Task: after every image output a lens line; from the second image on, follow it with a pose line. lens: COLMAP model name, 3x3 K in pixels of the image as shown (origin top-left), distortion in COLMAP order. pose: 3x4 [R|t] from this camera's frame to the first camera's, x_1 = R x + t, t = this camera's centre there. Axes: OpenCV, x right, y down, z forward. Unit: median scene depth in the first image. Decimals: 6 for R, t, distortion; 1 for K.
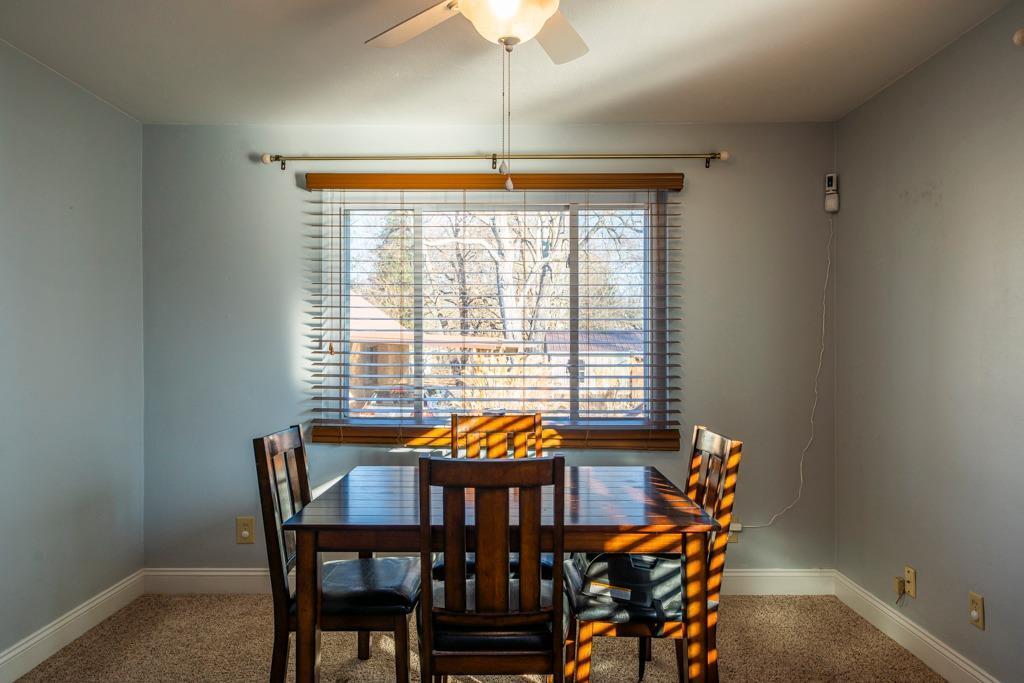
lens RADIAL K [[684.9, 0, 519.5], [0, 684.9, 346.3], [0, 0, 1]] dist [0.010620, 0.001452]
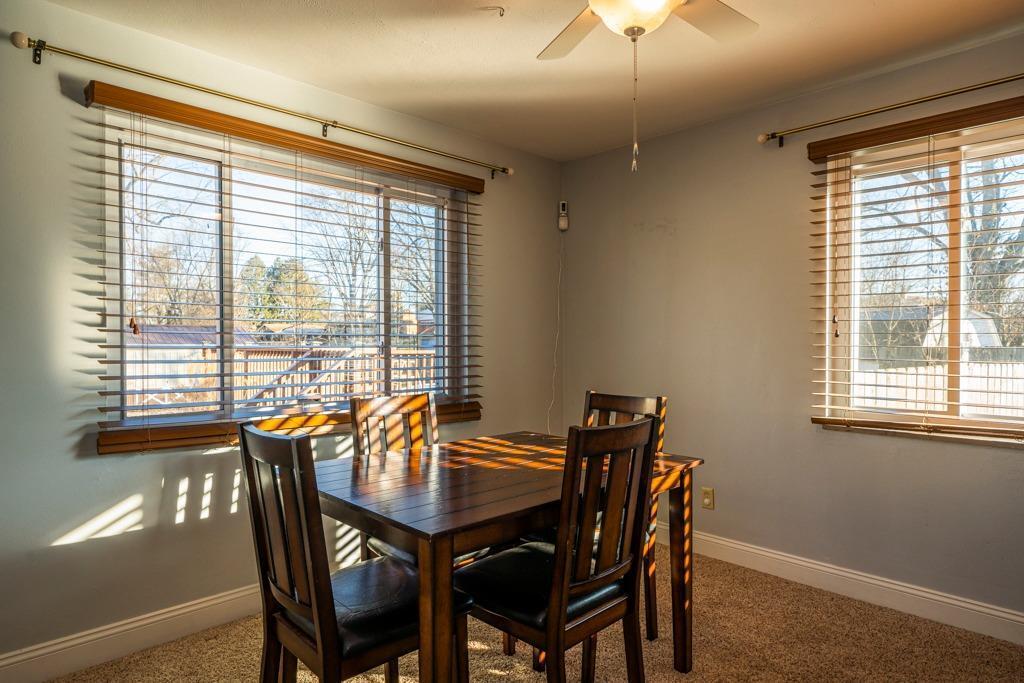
lens RADIAL K [[591.7, 0, 517.3], [0, 591.7, 340.4], [0, 0, 1]] dist [0.007896, -0.000274]
pose [[0.722711, 0.000722, 0.691150, -0.409341], [-0.000069, 1.000000, -0.000973, 0.020046], [-0.691150, 0.000656, 0.722711, 0.237539]]
